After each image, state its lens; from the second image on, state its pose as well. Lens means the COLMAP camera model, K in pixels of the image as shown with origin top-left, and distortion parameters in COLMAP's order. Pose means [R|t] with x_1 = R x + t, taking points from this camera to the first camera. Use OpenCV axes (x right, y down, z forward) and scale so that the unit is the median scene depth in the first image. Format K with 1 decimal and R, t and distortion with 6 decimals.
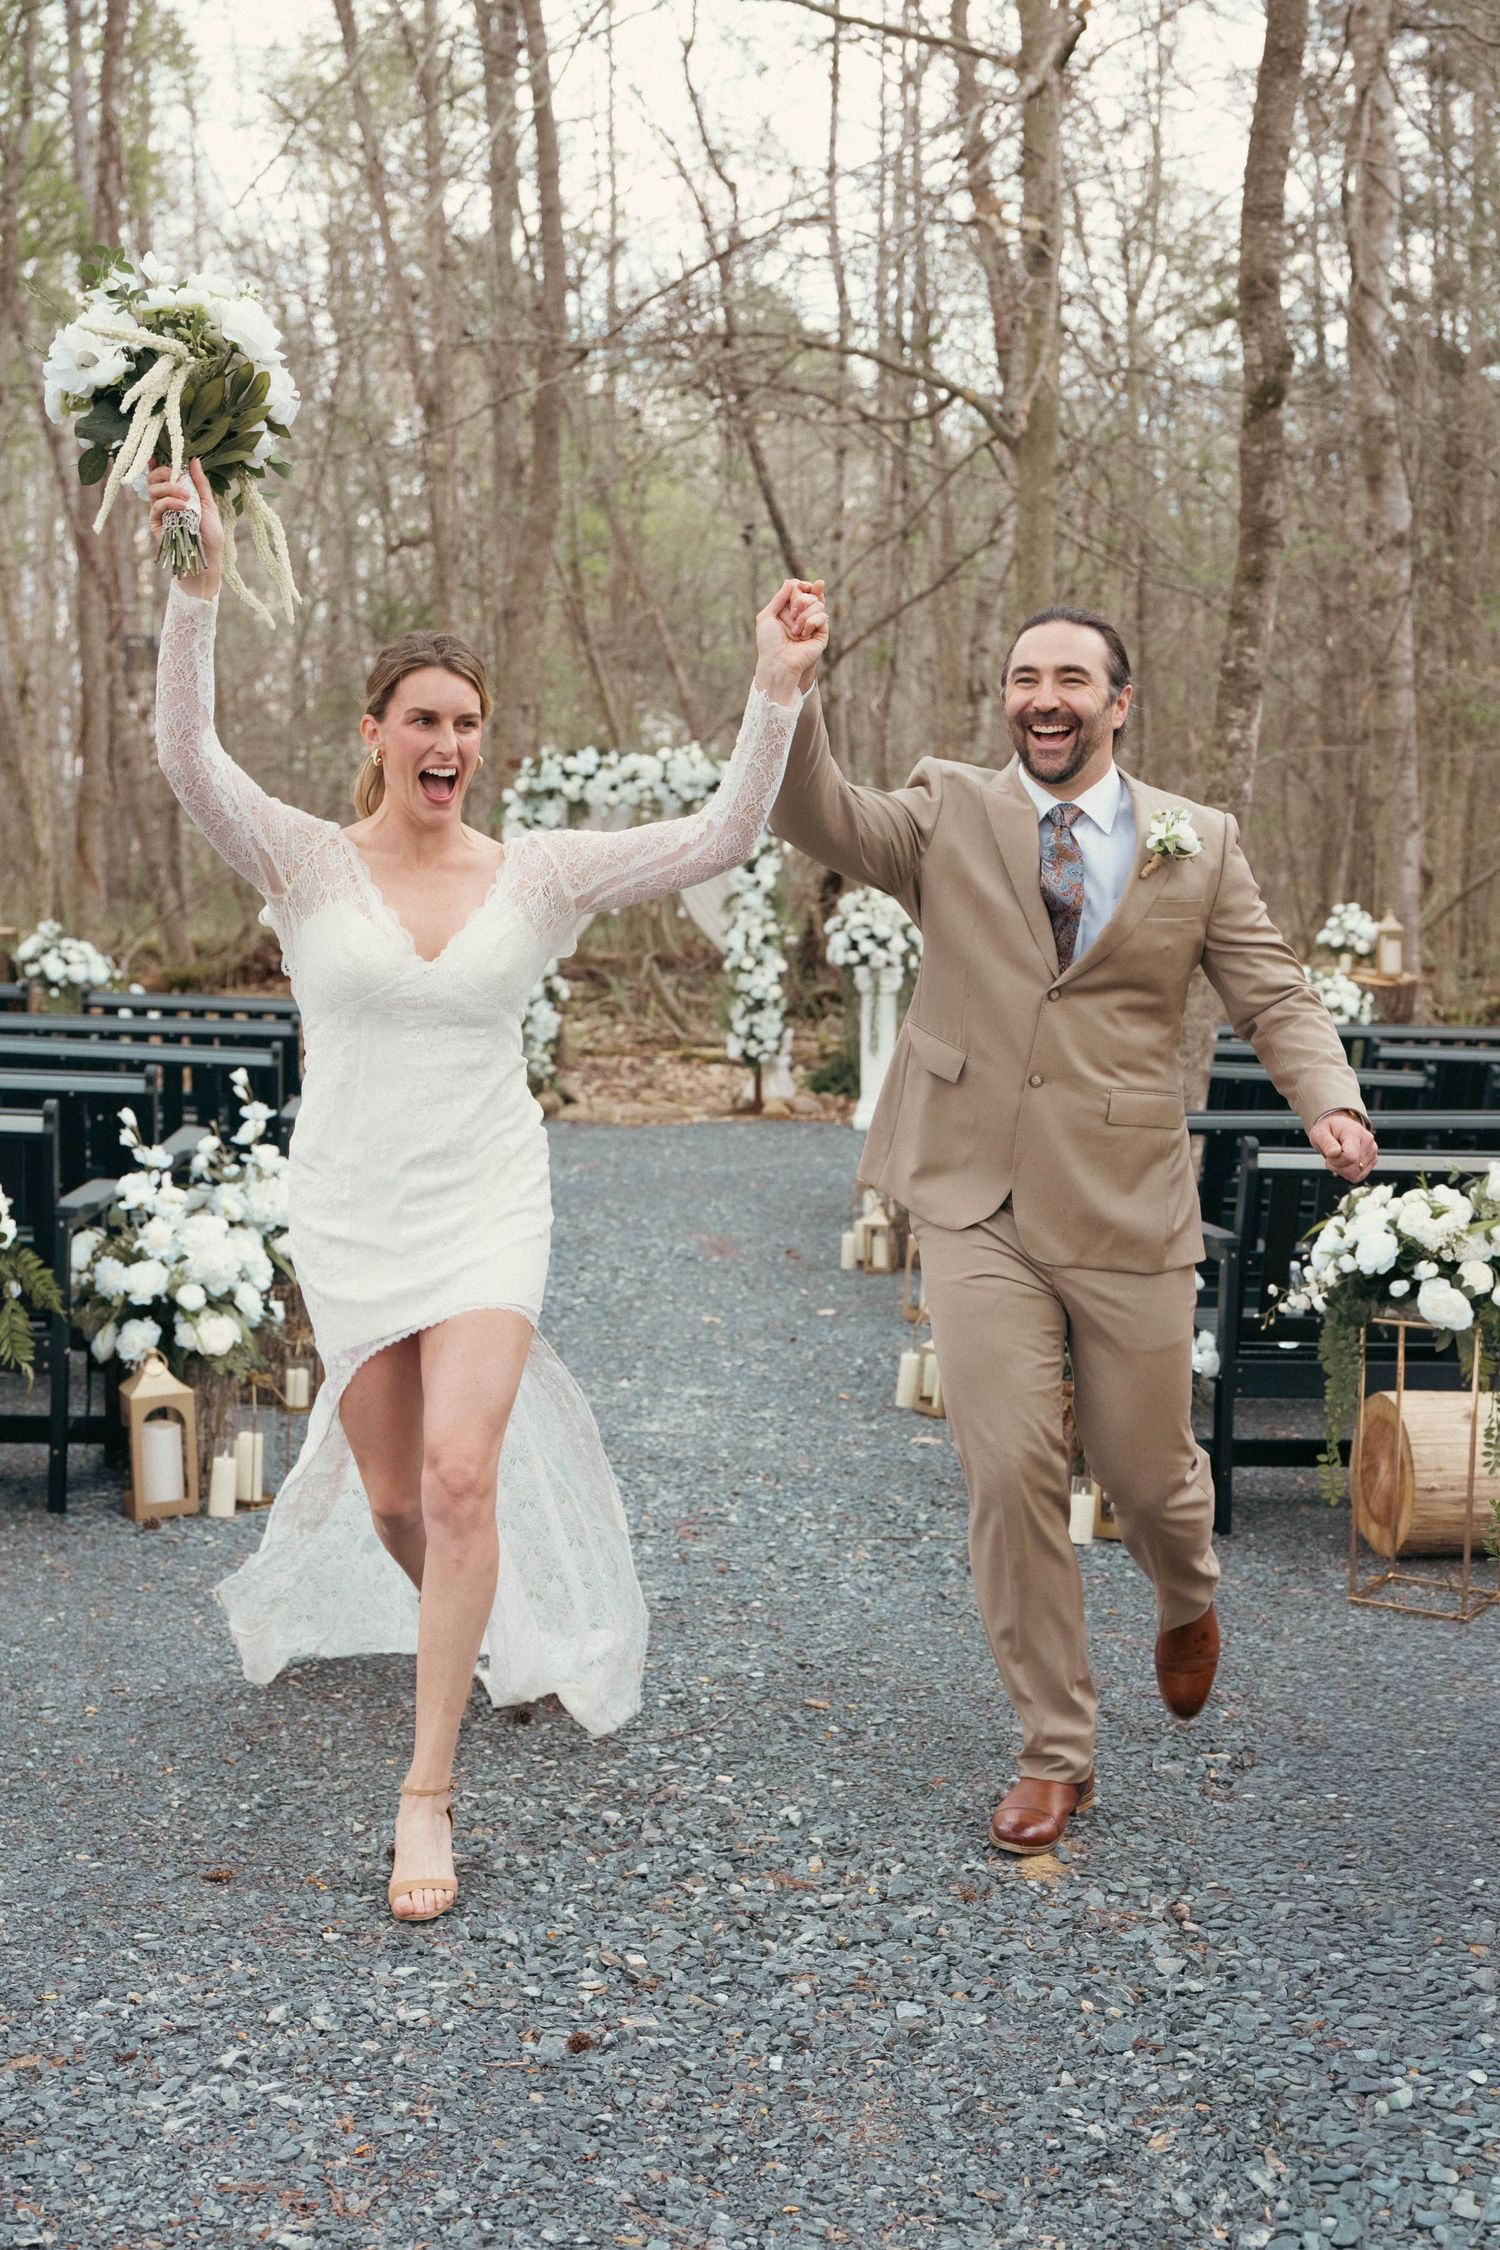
lens RADIAL K [[2839.4, 0, 745.0], [0, 2839.4, 1126.6], [0, 0, 1]] dist [-0.036014, 0.000000]
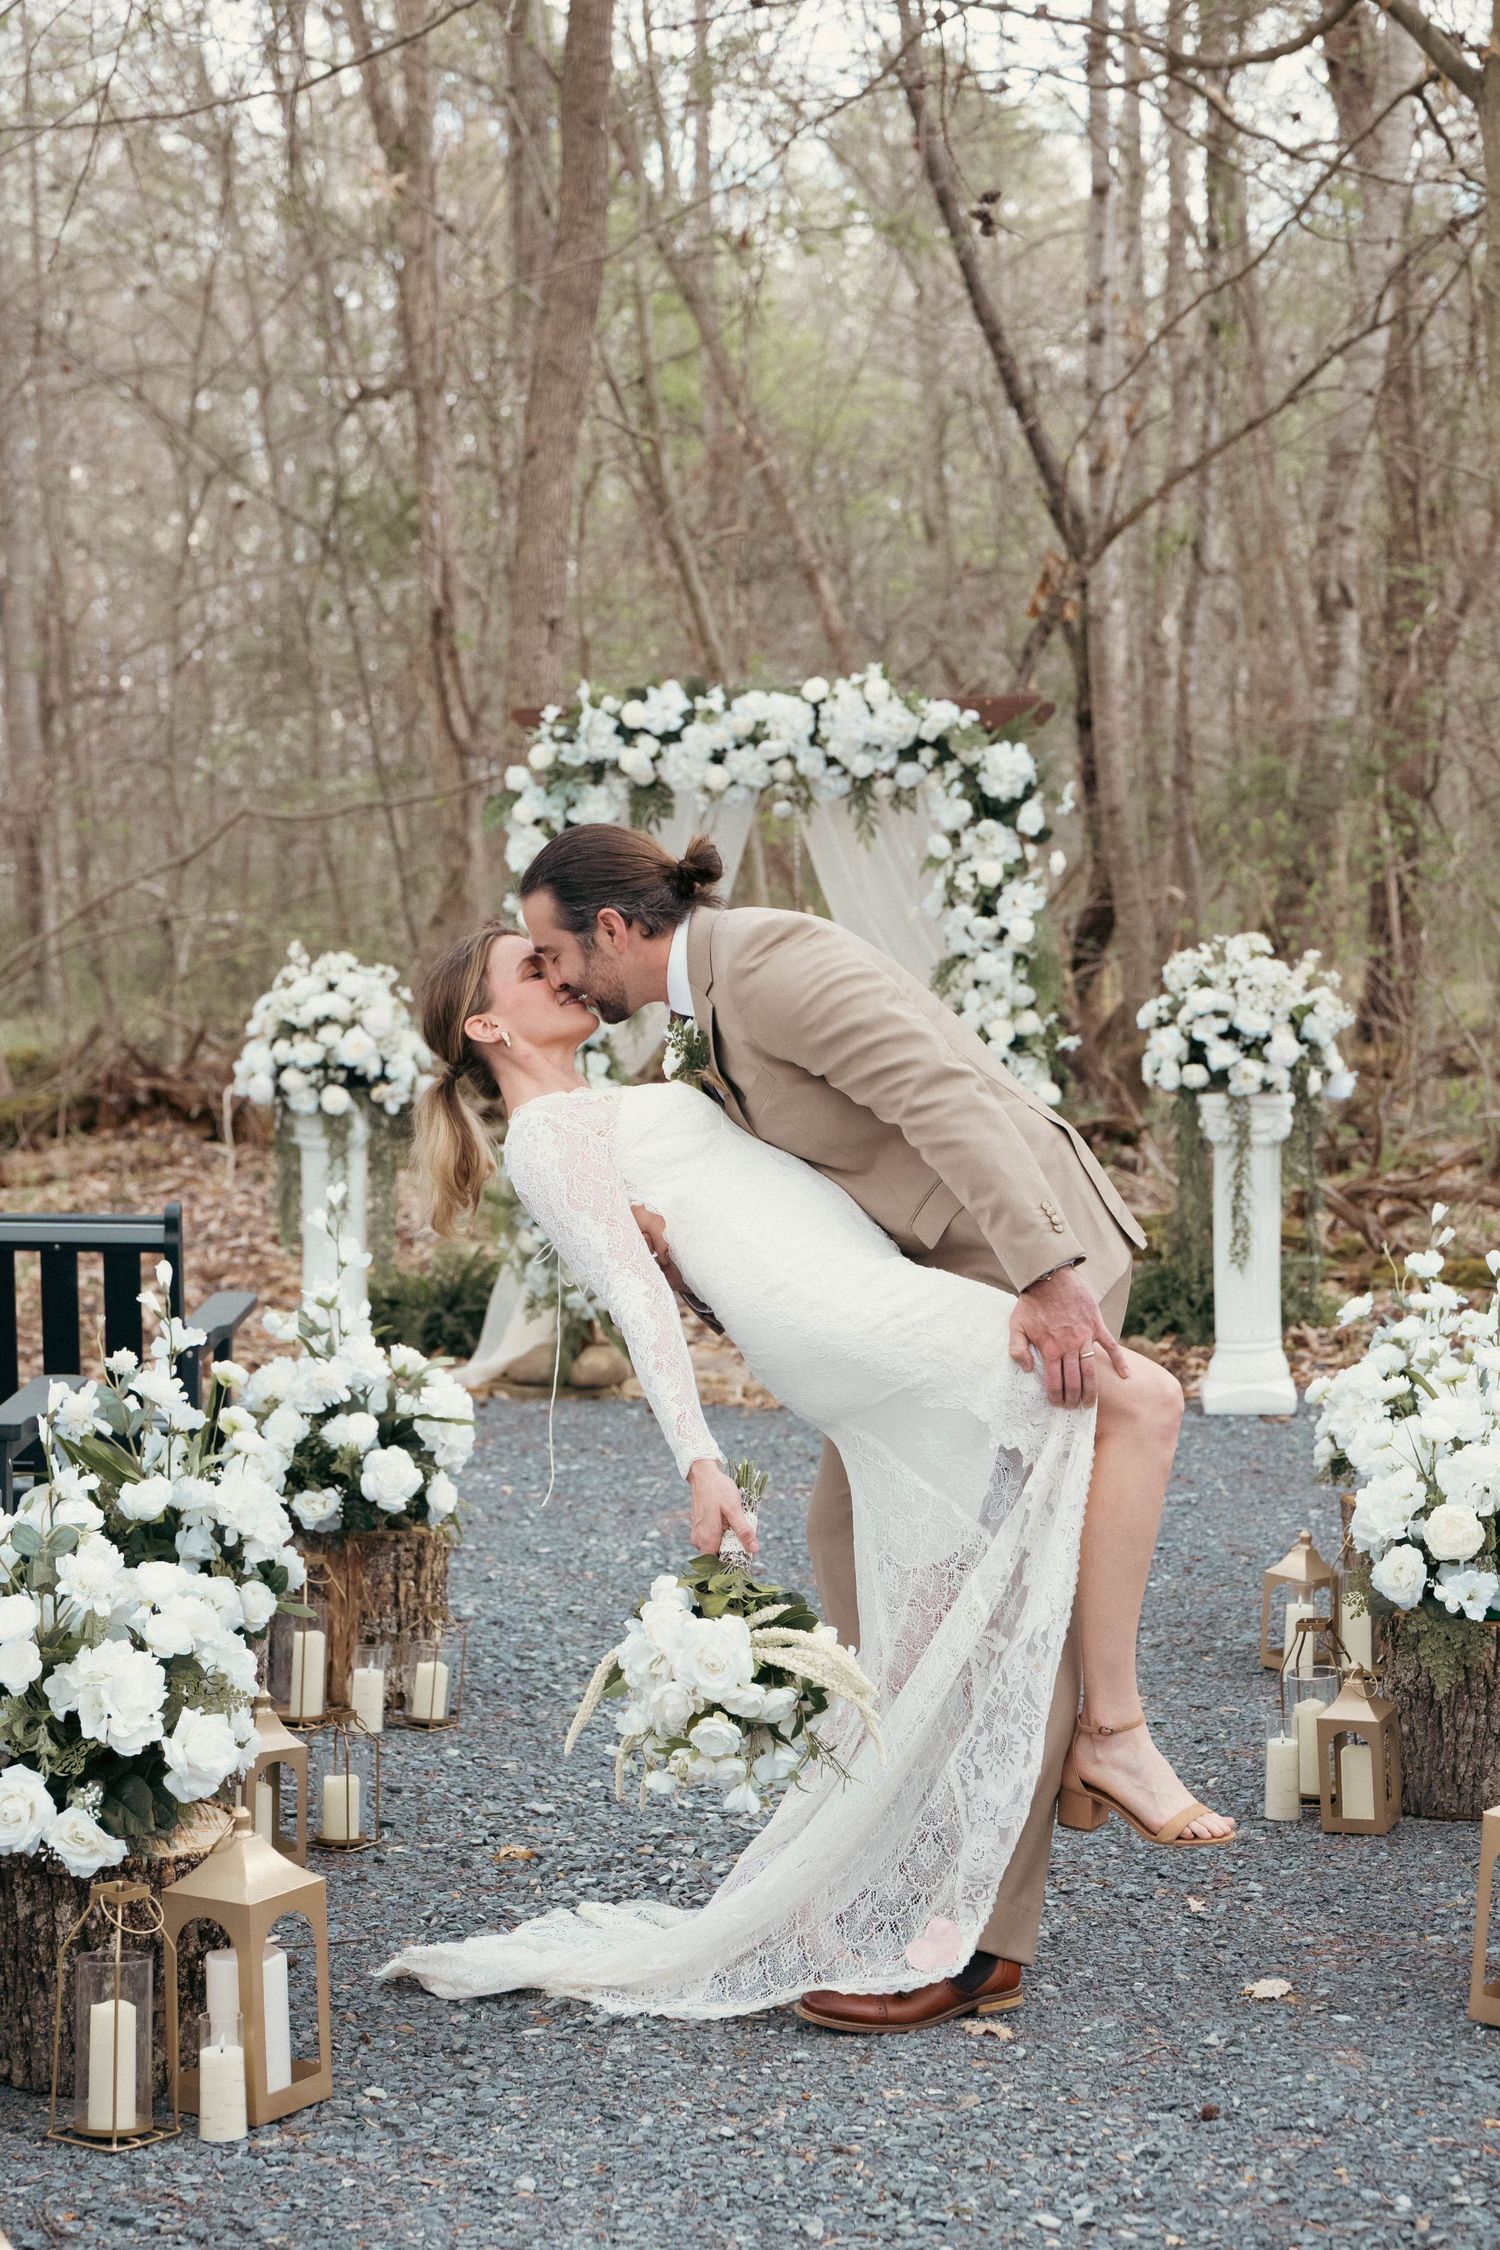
lens RADIAL K [[4060.3, 0, 751.0], [0, 4060.3, 1124.1], [0, 0, 1]] dist [0.093916, 0.000000]
pose [[0.998980, -0.021155, -0.039892, -0.012163], [0.019520, 0.998971, -0.040933, -0.022165], [0.040717, 0.040113, 0.998365, 0.263779]]
